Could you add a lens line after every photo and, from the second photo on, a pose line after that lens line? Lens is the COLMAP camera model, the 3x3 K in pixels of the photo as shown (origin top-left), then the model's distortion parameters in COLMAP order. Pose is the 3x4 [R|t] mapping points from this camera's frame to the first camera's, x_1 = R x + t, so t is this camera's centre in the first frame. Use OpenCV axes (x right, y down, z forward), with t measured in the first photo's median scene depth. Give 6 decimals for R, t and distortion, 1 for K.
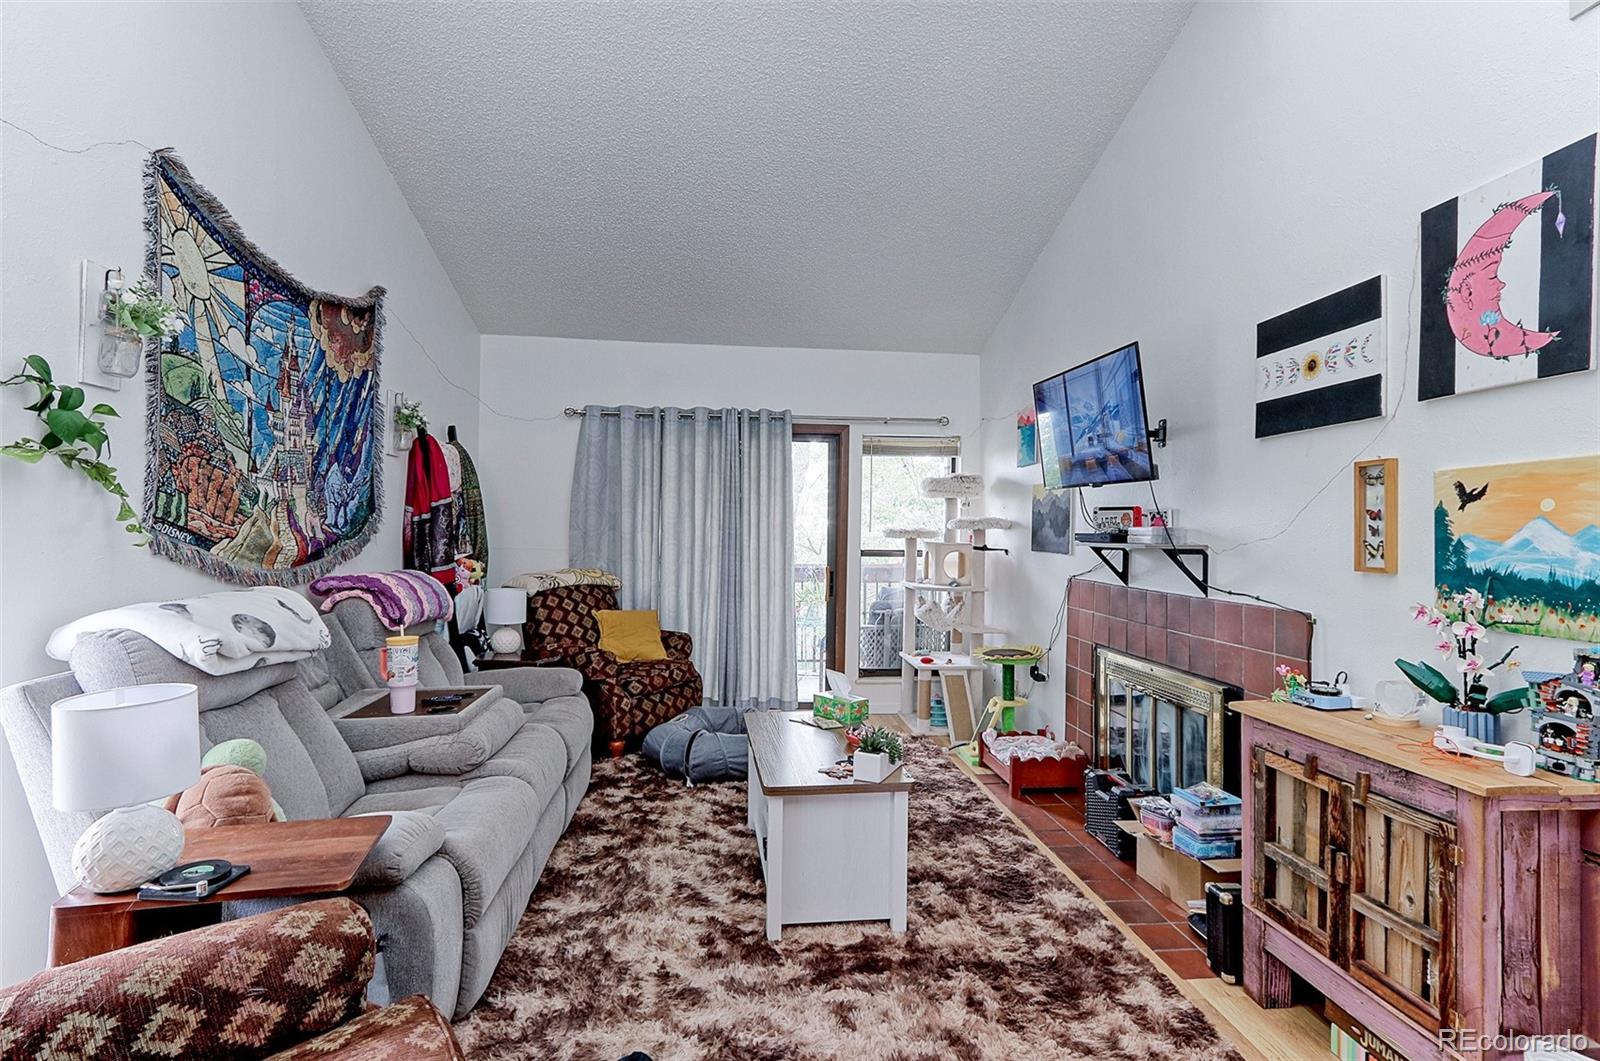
lens RADIAL K [[756.9, 0, 800.0], [0, 756.9, 530.5], [0, 0, 1]] dist [-0.000140, 0.002194]
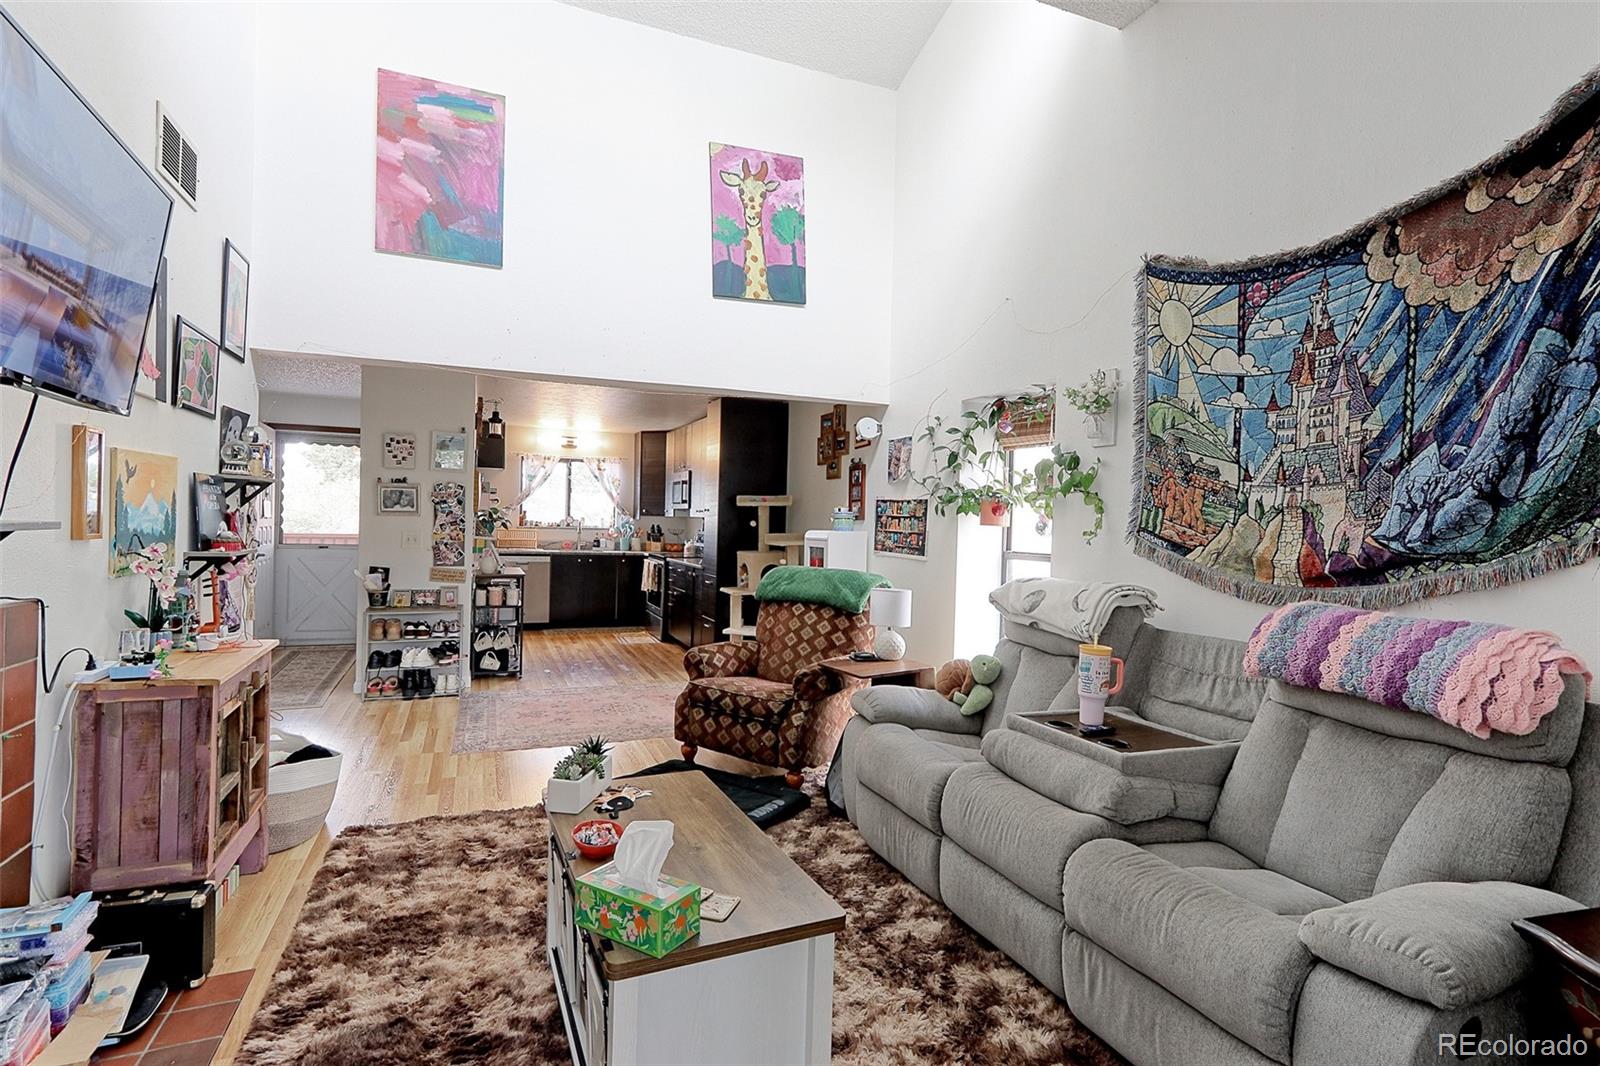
lens RADIAL K [[753.0, 0, 780.6], [0, 753.0, 533.1], [0, 0, 1]] dist [0.000476, 0.001787]
pose [[-0.959943, -0.032938, -0.278252, 0.088114], [-0.037147, 0.999261, 0.009868, 0.002012], [0.277722, 0.019809, -0.960457, 1.242089]]
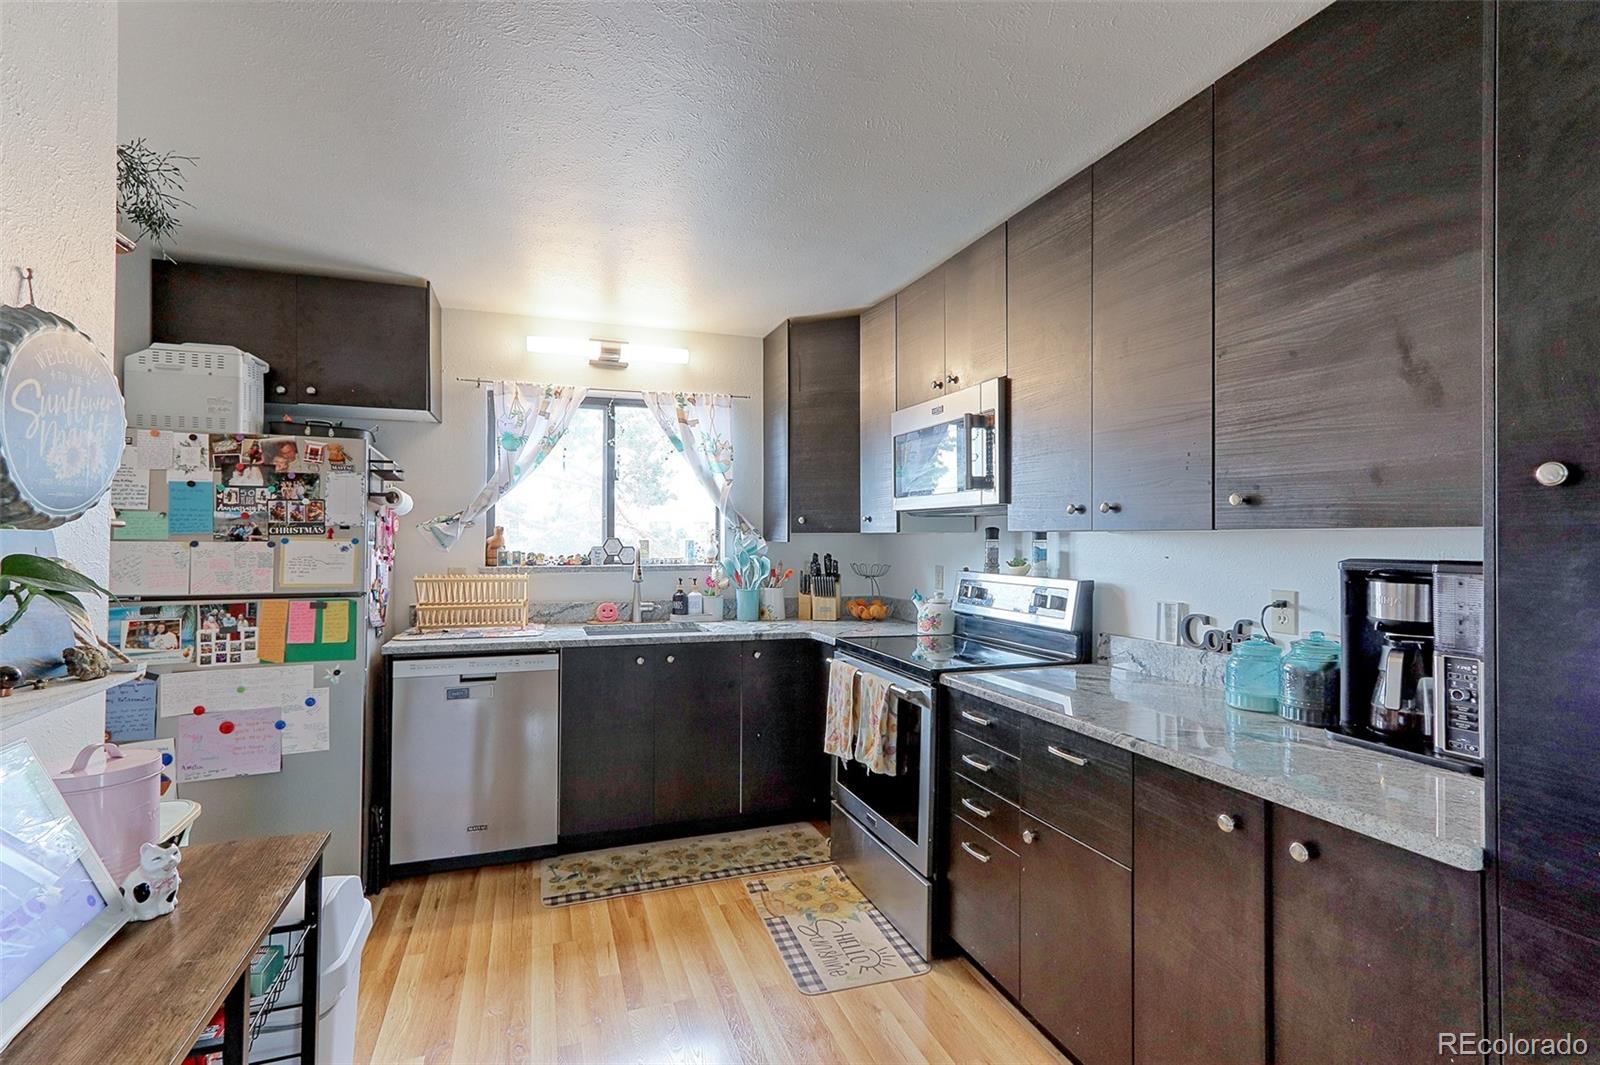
lens RADIAL K [[733.4, 0, 793.9], [0, 733.4, 531.5], [0, 0, 1]] dist [-0.001360, 0.000743]
pose [[-0.970086, -0.016468, -0.242203, 0.069531], [-0.013590, 0.999816, -0.013549, -0.002355], [0.242381, -0.009852, -0.970131, -0.319519]]
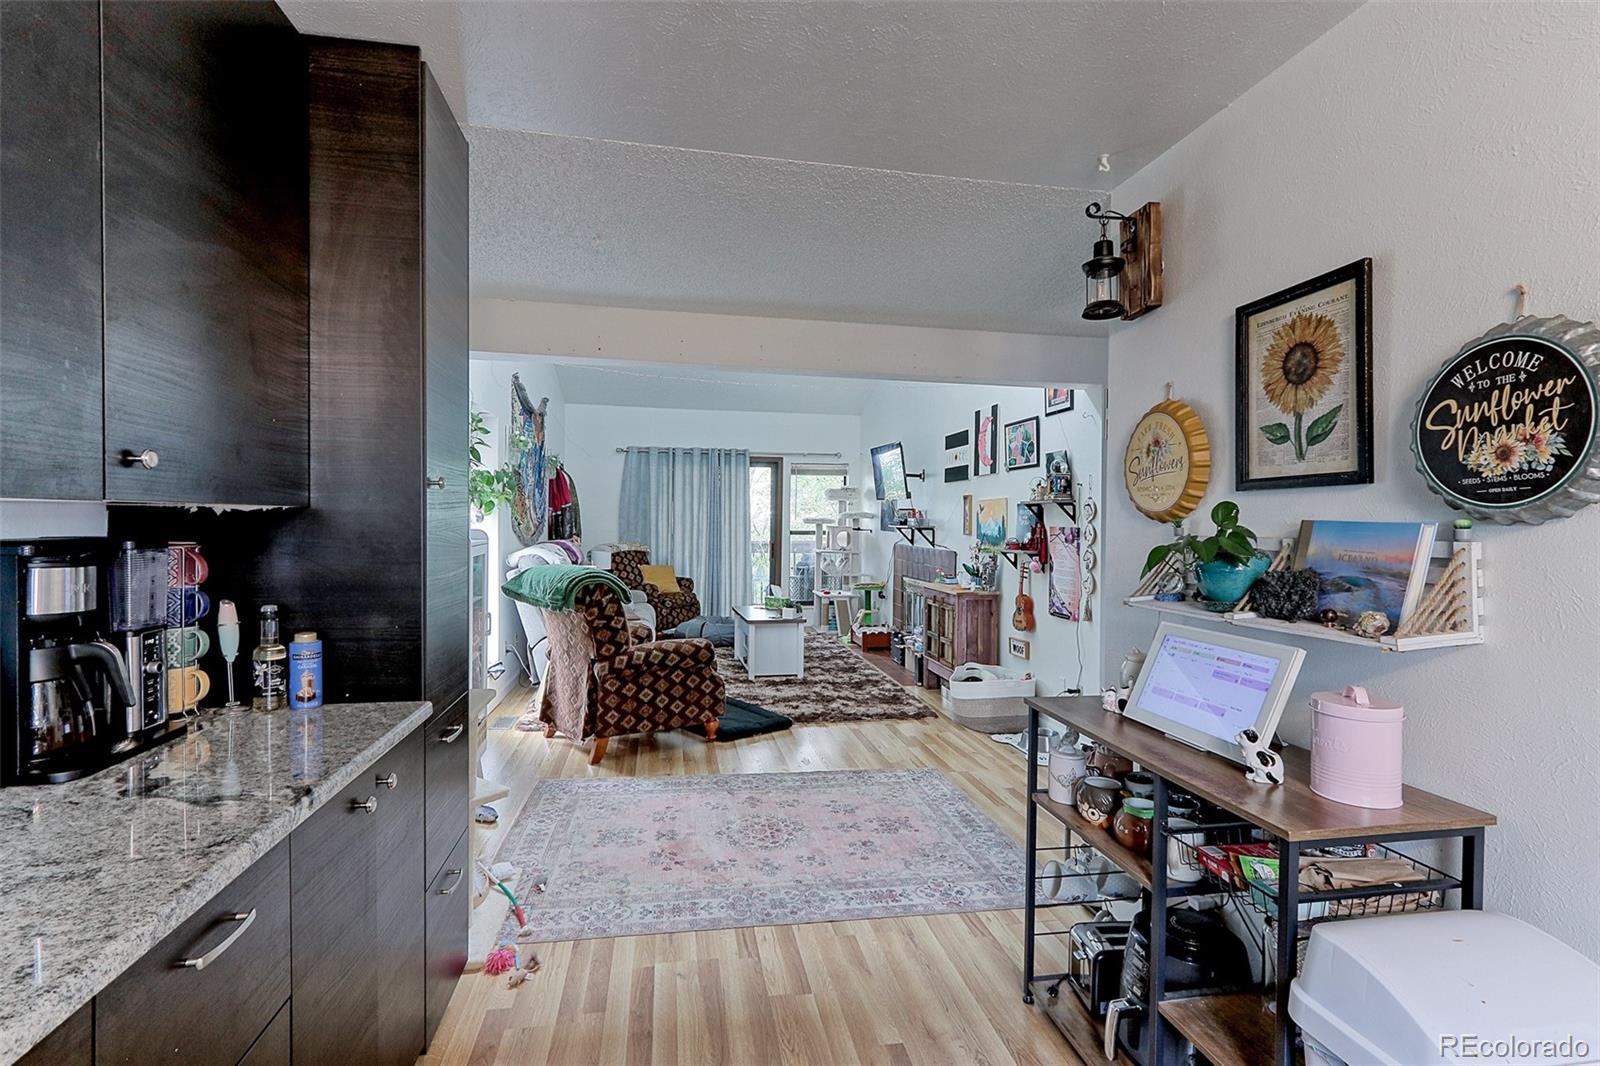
lens RADIAL K [[756.9, 0, 800.0], [0, 756.9, 533.0], [0, 0, 1]] dist [-0.000140, 0.002194]
pose [[0.996894, -0.002693, 0.078710, -0.044185], [0.001095, 0.999793, 0.020332, -0.005604], [-0.078748, -0.020183, 0.996690, -0.980537]]
